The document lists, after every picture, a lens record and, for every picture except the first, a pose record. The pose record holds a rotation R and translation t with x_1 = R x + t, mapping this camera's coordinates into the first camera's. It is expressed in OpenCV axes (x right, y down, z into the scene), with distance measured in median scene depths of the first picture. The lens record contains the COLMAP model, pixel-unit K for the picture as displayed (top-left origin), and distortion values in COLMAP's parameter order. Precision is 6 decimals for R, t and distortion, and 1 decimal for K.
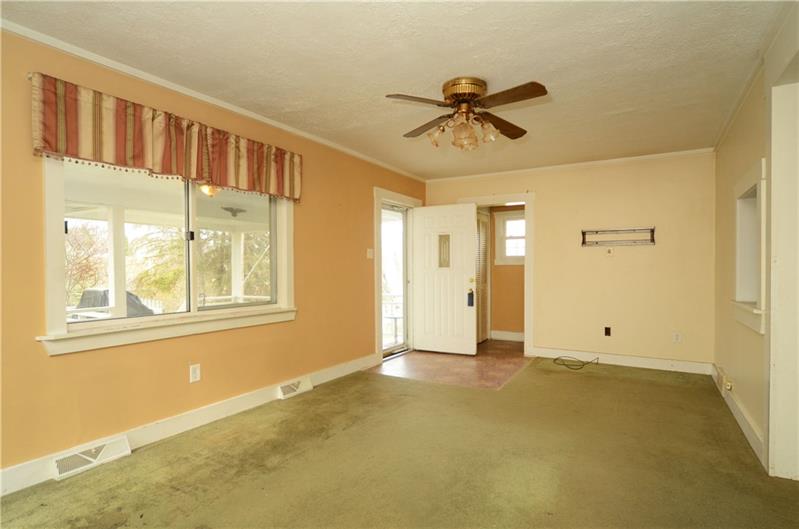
lens RADIAL K [[432.8, 0, 399.9], [0, 432.8, 266.3], [0, 0, 1]] dist [-0.003345, -0.000548]
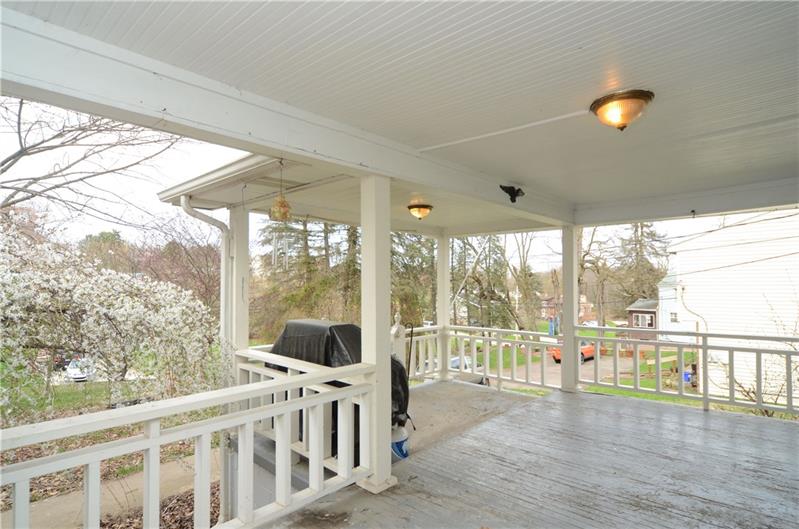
lens RADIAL K [[432.8, 0, 398.8], [0, 432.8, 268.8], [0, 0, 1]] dist [-0.003345, -0.000548]
pose [[0.977114, -0.005529, -0.212644, -0.389620], [-0.000978, 0.999535, -0.030483, -0.004513], [0.212713, 0.029994, 0.976654, 0.368092]]
